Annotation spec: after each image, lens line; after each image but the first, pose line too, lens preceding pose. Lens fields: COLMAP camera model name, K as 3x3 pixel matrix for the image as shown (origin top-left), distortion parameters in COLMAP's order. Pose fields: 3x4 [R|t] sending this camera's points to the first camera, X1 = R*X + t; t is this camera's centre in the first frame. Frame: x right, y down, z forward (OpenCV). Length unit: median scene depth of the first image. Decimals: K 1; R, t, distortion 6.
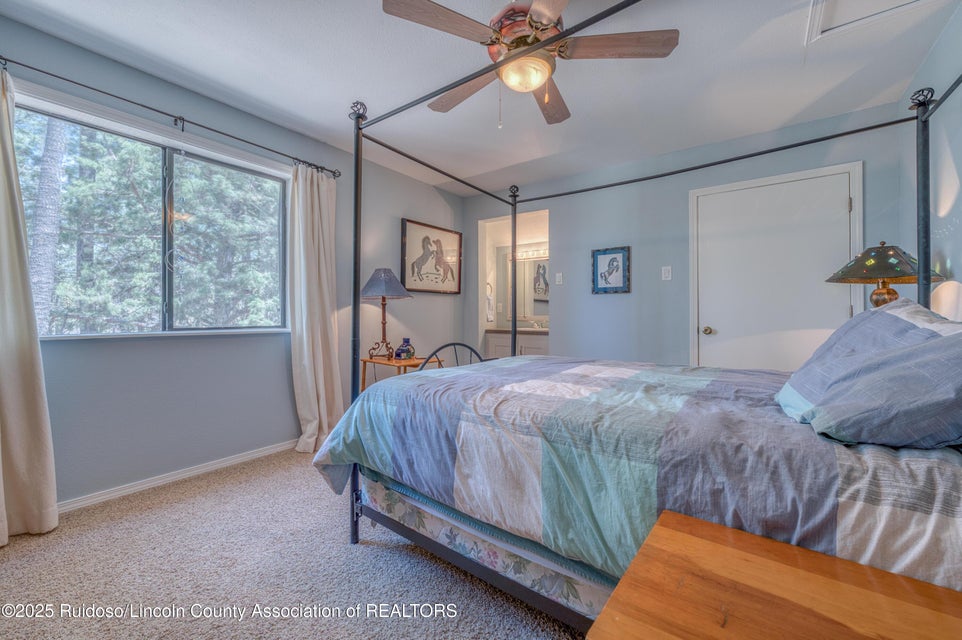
lens RADIAL K [[376.1, 0, 479.6], [0, 376.1, 316.3], [0, 0, 1]] dist [0.001087, 0.000230]
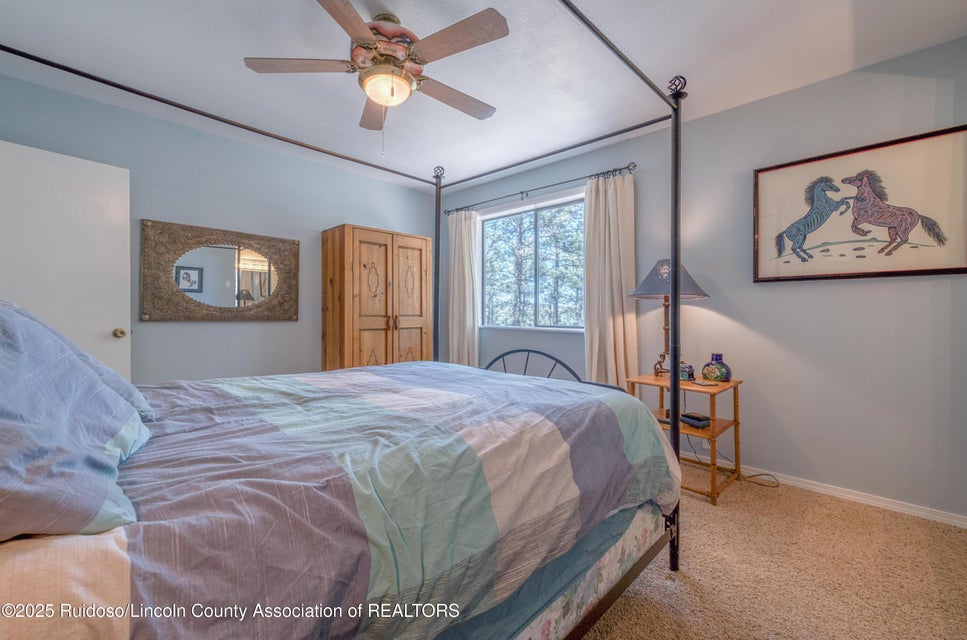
lens RADIAL K [[389.6, 0, 478.6], [0, 389.6, 315.1], [0, 0, 1]] dist [0.001063, 0.000024]
pose [[-0.106172, -0.005322, -0.994334, 0.560003], [-0.016706, 0.999854, -0.003568, -0.001354], [0.994207, 0.016233, -0.106245, 0.658042]]
